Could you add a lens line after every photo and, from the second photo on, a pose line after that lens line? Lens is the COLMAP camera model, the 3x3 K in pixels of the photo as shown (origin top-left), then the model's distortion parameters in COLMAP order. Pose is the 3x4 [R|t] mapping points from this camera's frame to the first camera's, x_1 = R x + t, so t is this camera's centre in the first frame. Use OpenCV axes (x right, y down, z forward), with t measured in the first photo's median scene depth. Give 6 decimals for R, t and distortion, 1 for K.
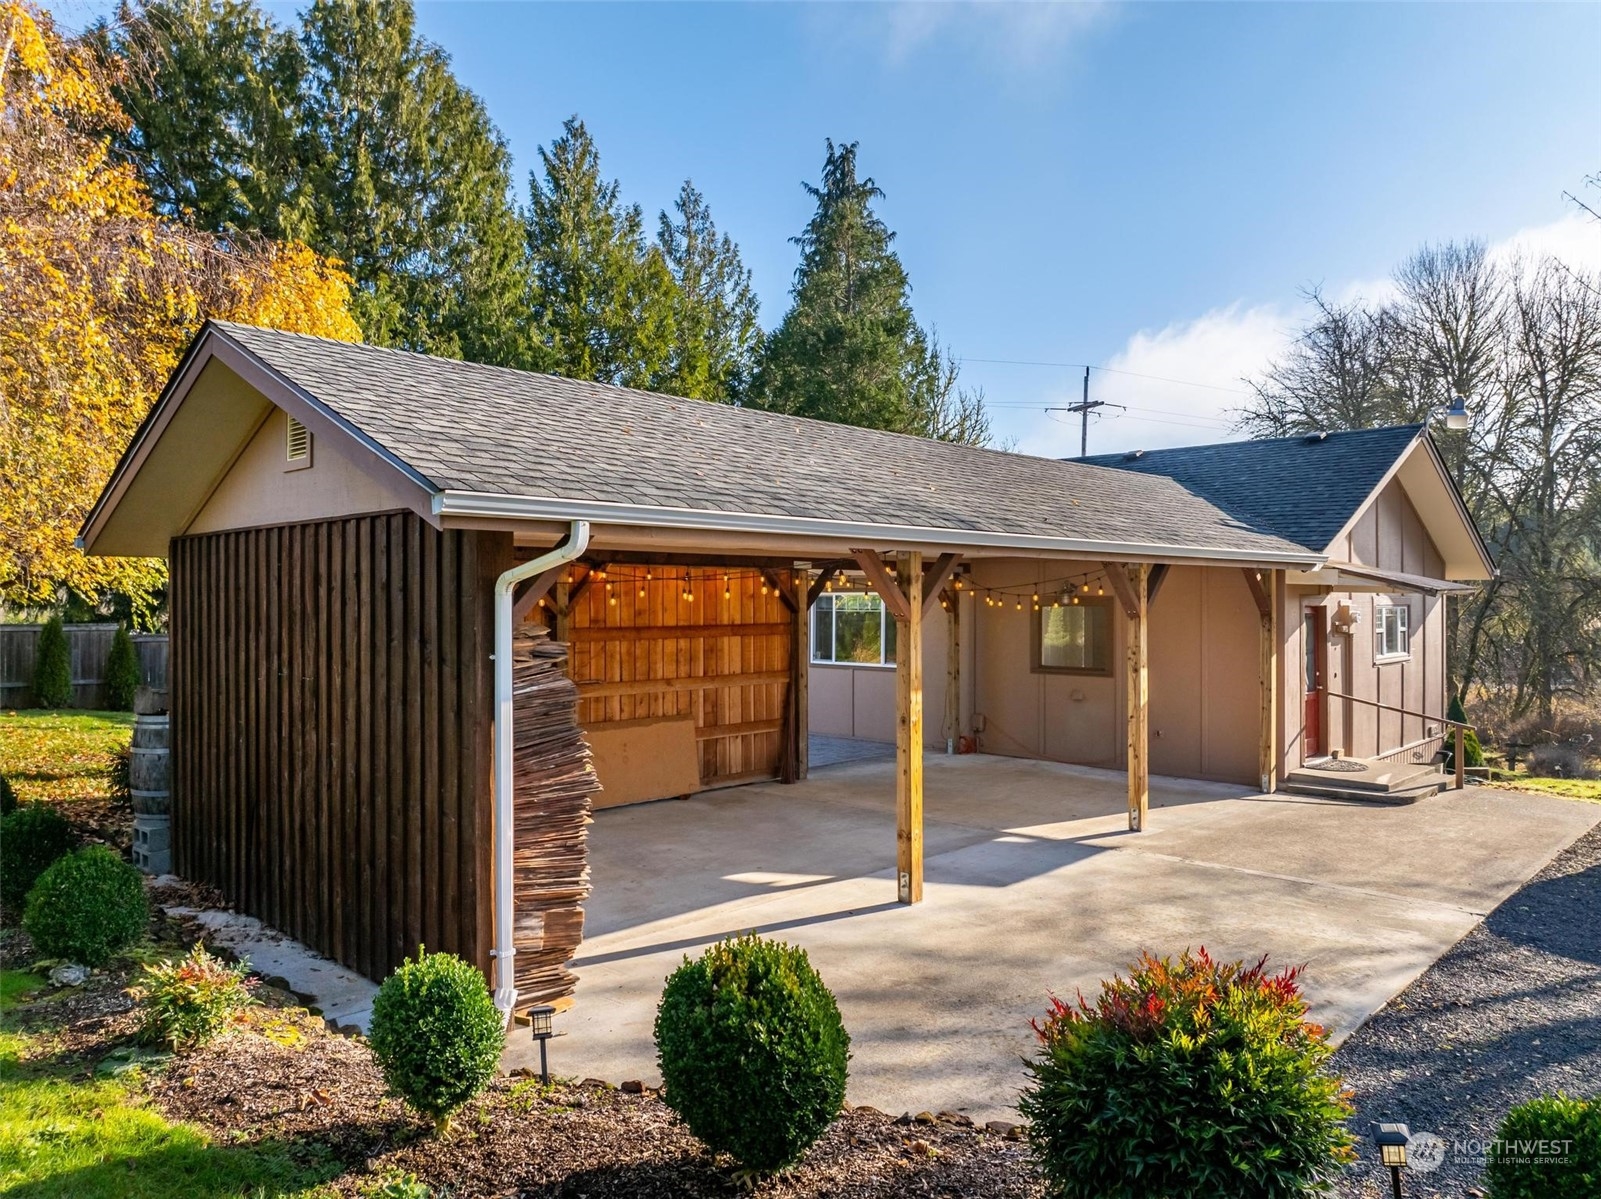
lens RADIAL K [[1111.6, 0, 800.5], [0, 1111.6, 599.5], [0, 0, 1]] dist [-0.045968, 0.004537]
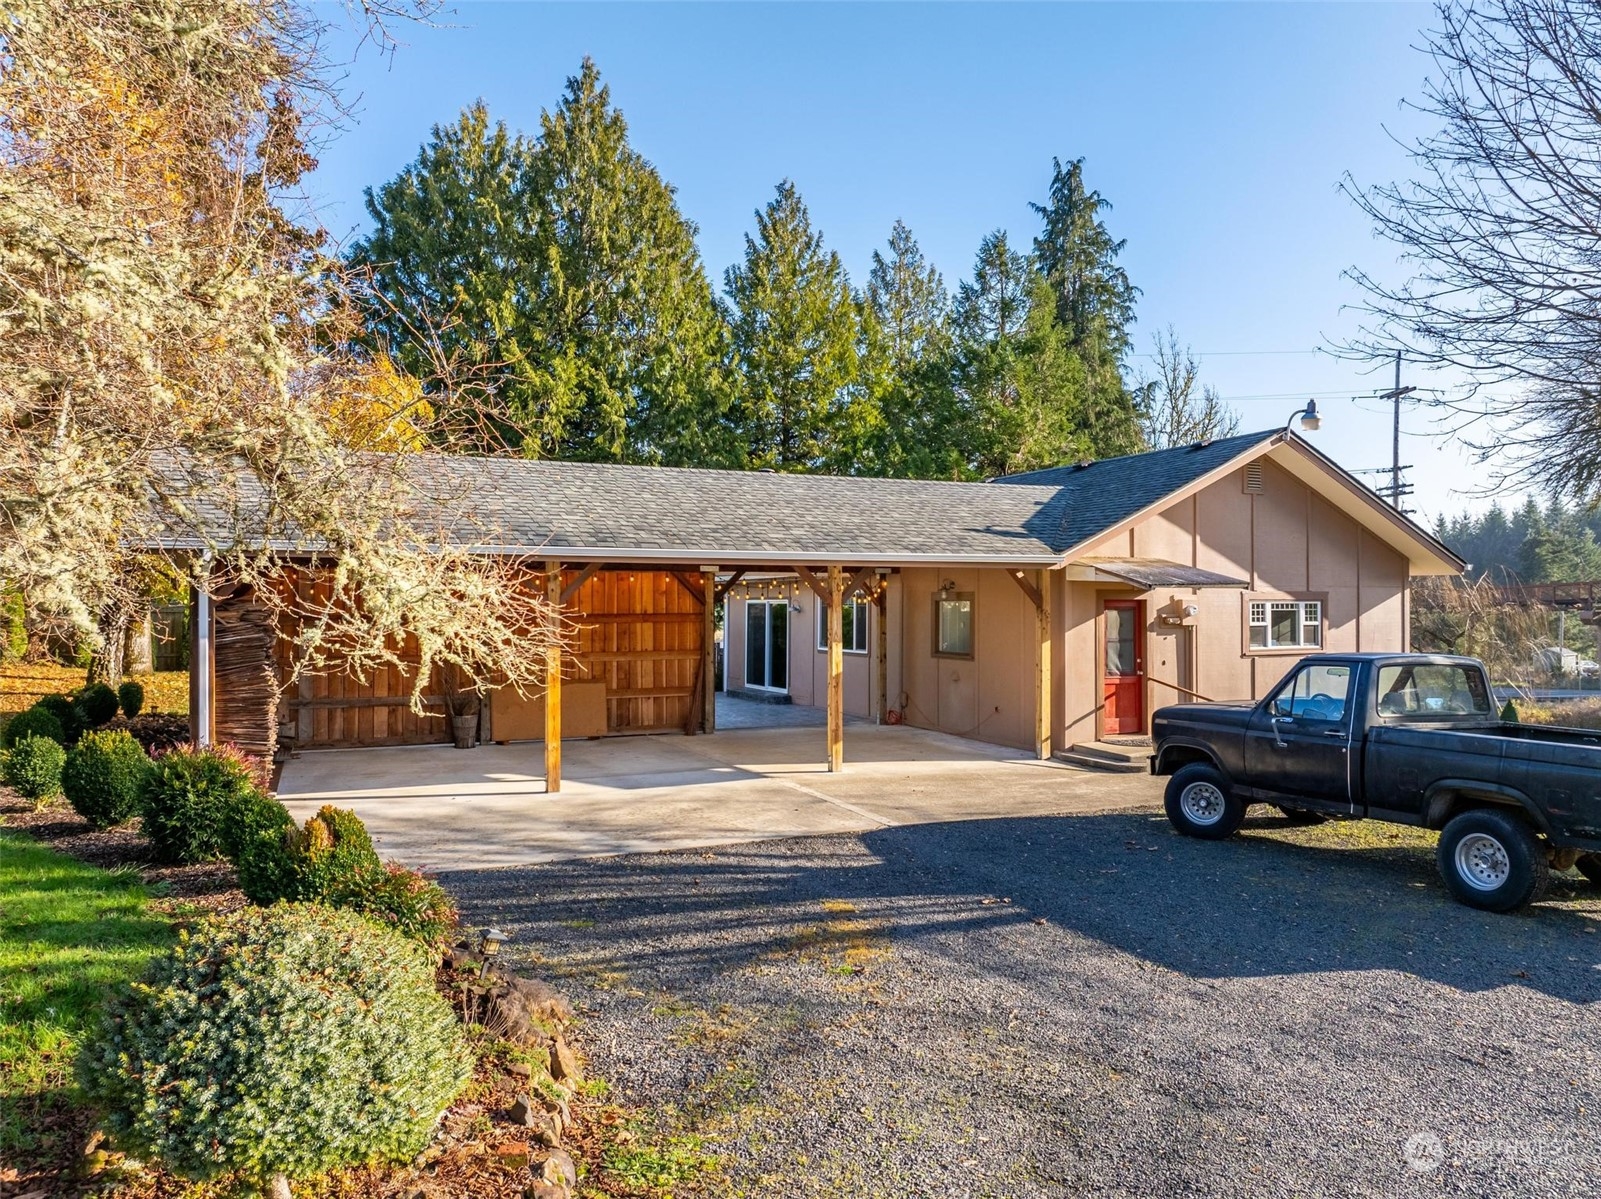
lens RADIAL K [[1111.6, 0, 800.5], [0, 1111.6, 599.5], [0, 0, 1]] dist [-0.045968, 0.004537]
pose [[0.932527, -0.001952, -0.361096, 0.225500], [0.000592, 0.999992, -0.003877, 0.003889], [0.361101, 0.003402, 0.932520, -0.069609]]
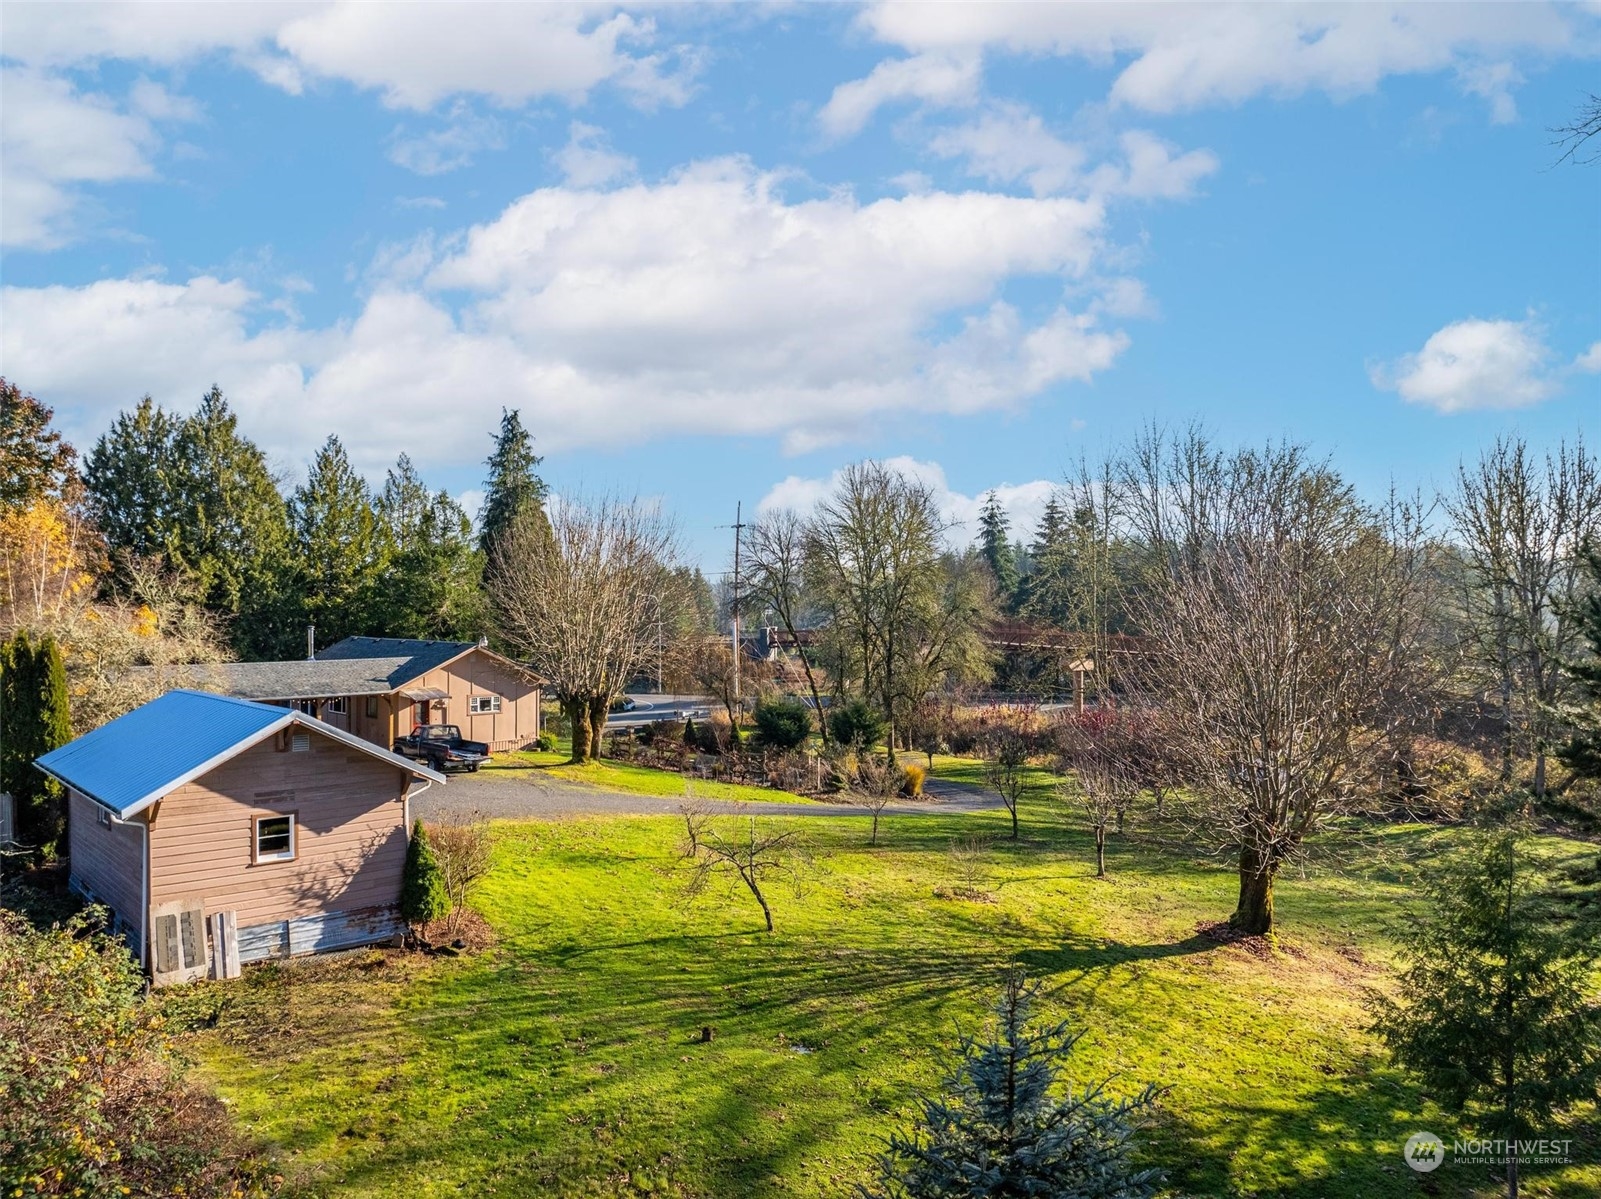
lens RADIAL K [[1111.6, 0, 800.5], [0, 1111.6, 599.5], [0, 0, 1]] dist [-0.045968, 0.004537]
pose [[0.999582, 0.000981, -0.028909, 0.725873], [-0.001038, 0.999998, -0.001963, -0.127771], [0.028907, 0.001992, 0.999580, -1.028587]]
